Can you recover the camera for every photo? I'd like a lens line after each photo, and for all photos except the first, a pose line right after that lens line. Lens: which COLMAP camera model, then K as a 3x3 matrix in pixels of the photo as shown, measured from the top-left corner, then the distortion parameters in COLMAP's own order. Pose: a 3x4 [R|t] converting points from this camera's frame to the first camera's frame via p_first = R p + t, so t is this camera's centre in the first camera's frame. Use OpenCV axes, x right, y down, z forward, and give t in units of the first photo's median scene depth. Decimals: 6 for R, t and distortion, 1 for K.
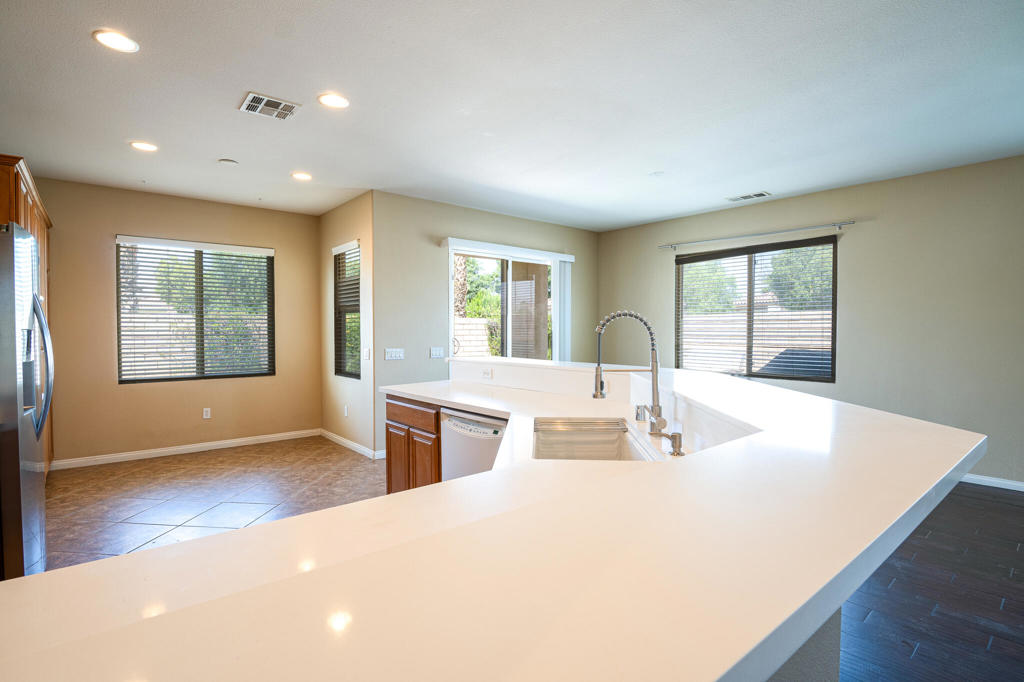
lens RADIAL K [[493.1, 0, 505.4], [0, 493.1, 337.2], [0, 0, 1]] dist [-0.025175, -0.001142]
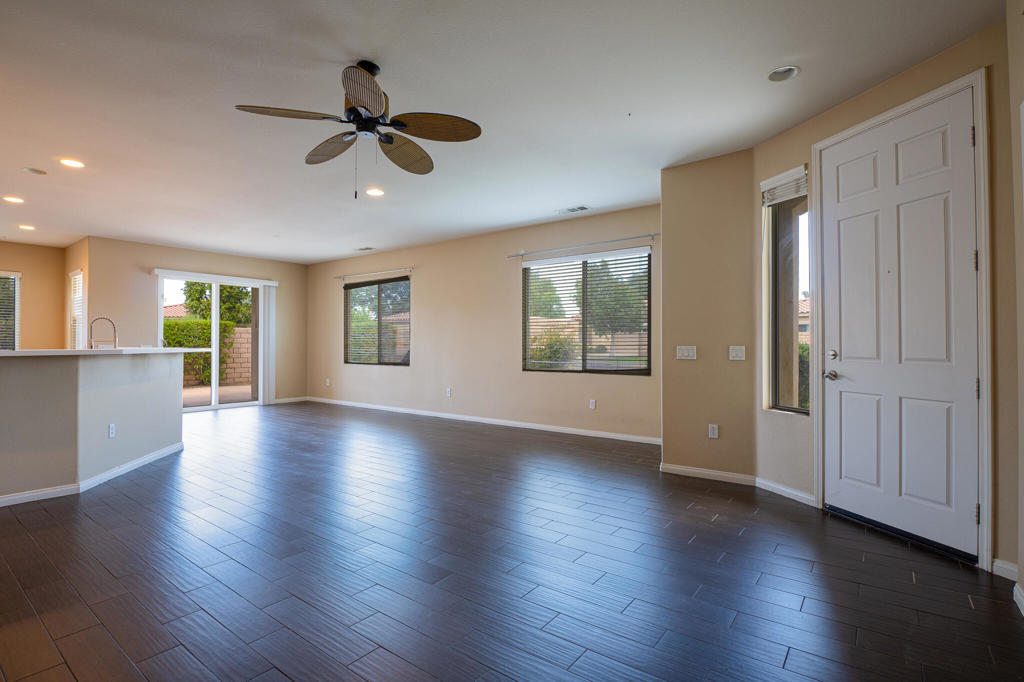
lens RADIAL K [[493.1, 0, 505.4], [0, 493.1, 337.2], [0, 0, 1]] dist [-0.025175, -0.001142]
pose [[0.972831, 0.004057, 0.231482, 0.553910], [0.003083, 0.999531, -0.030472, 0.045094], [-0.231497, 0.030358, 0.972362, -0.620882]]
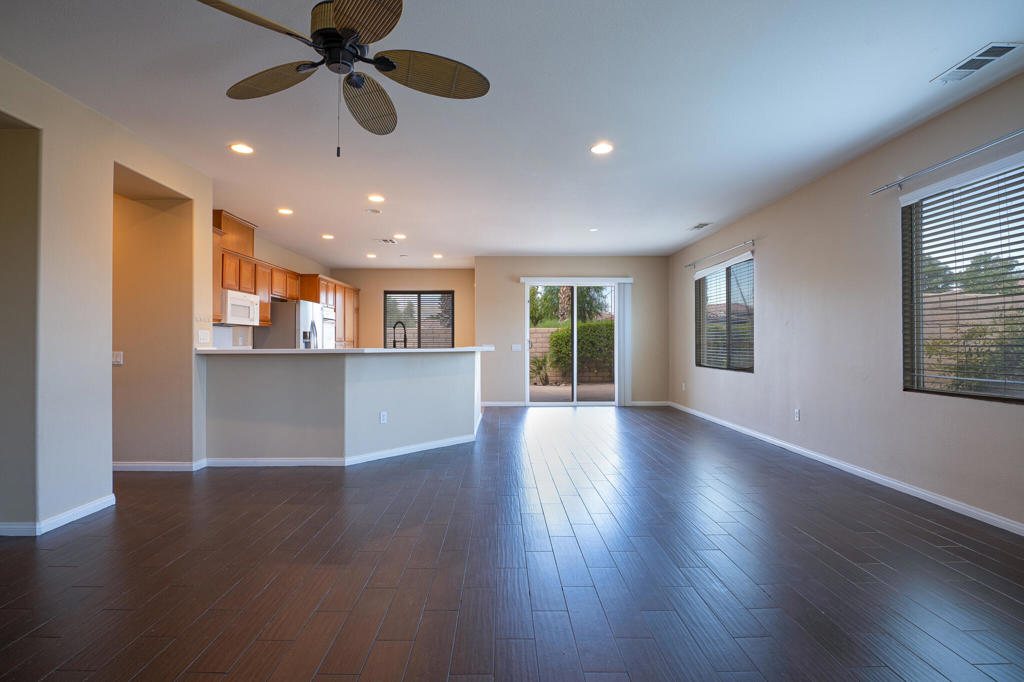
lens RADIAL K [[493.1, 0, 505.4], [0, 493.1, 337.2], [0, 0, 1]] dist [-0.025175, -0.001142]
pose [[0.777973, -0.008335, -0.628243, 0.874002], [-0.009483, 0.999642, -0.025006, 0.038582], [0.628227, 0.025411, 0.777615, -0.306690]]
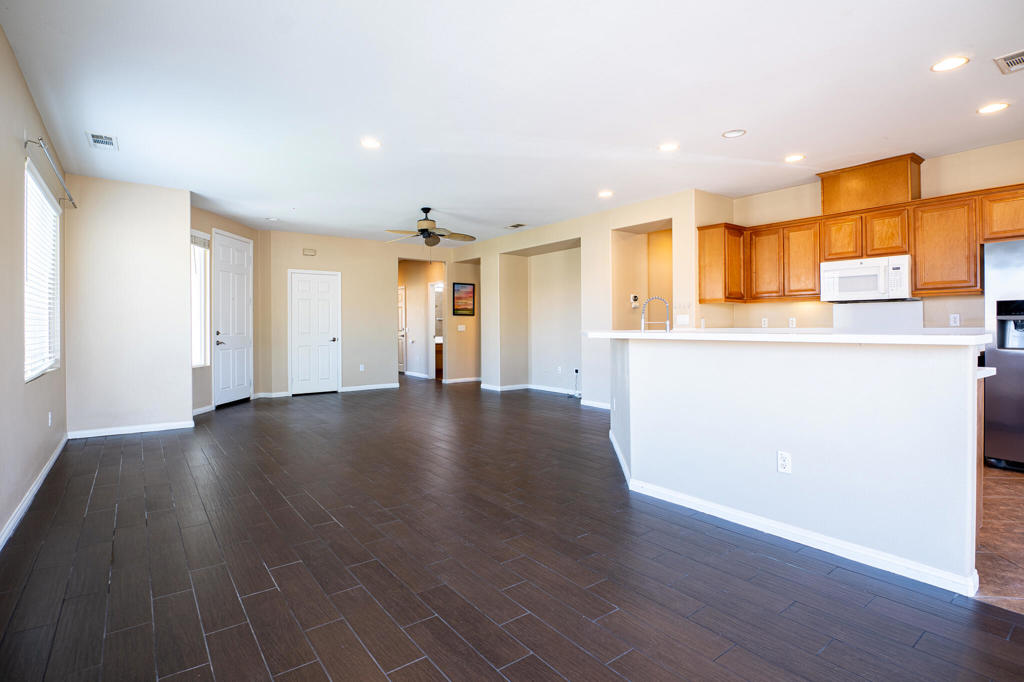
lens RADIAL K [[493.1, 0, 505.4], [0, 493.1, 337.2], [0, 0, 1]] dist [-0.025175, -0.001142]
pose [[-0.999197, 0.002081, 0.040010, 0.283092], [0.003383, 0.999466, 0.032493, 0.022279], [-0.039921, 0.032602, -0.998671, 1.107825]]
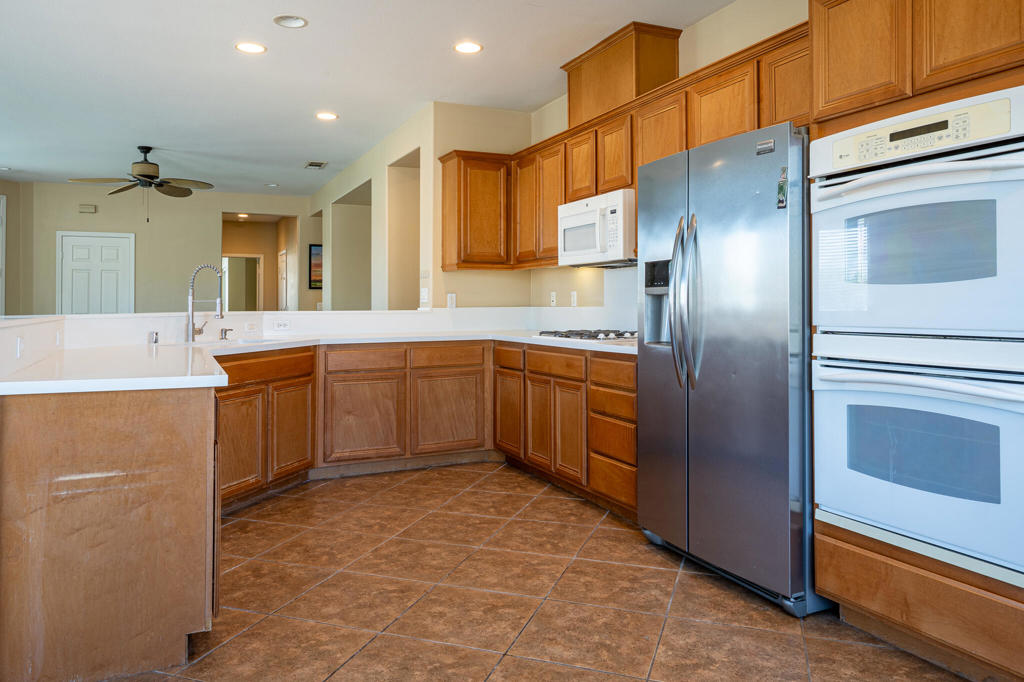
lens RADIAL K [[706.5, 0, 511.4], [0, 706.5, 305.8], [0, 0, 1]] dist [-0.001427, -0.001190]
pose [[-0.970991, 0.004065, 0.239080, -0.431011], [0.007570, 0.999877, 0.013745, 0.022334], [-0.238995, 0.015156, -0.970902, 1.000611]]
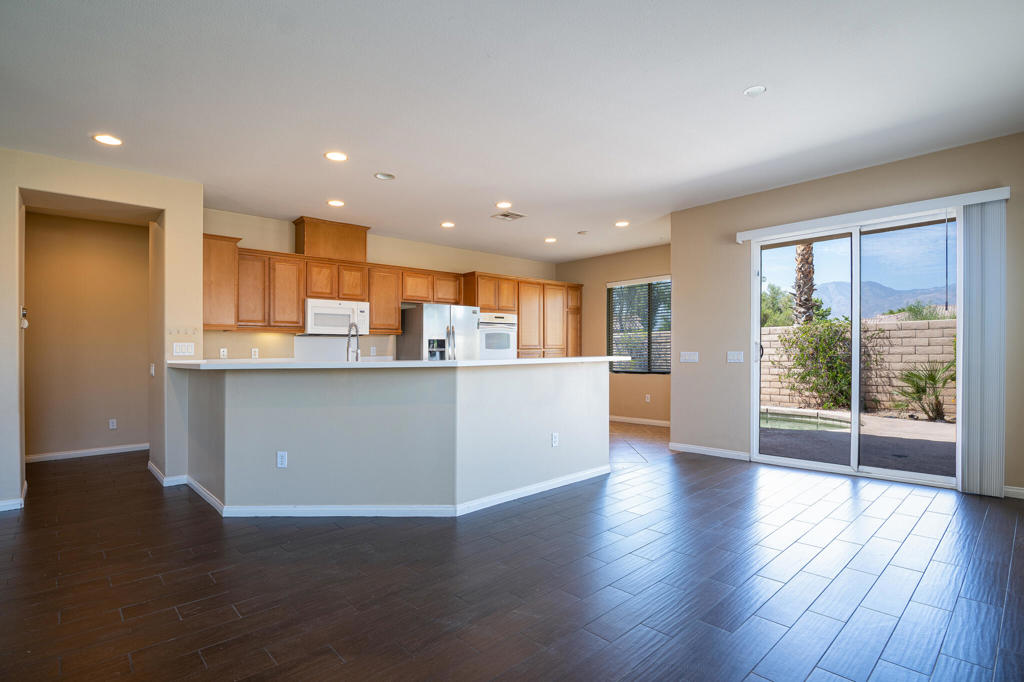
lens RADIAL K [[505.8, 0, 517.9], [0, 505.8, 354.7], [0, 0, 1]] dist [-0.023657, -0.000094]
pose [[0.065671, 0.003026, -0.997837, 0.806440], [-0.002251, 0.999993, 0.002884, 0.026424], [0.997839, 0.002057, 0.065677, 0.518767]]
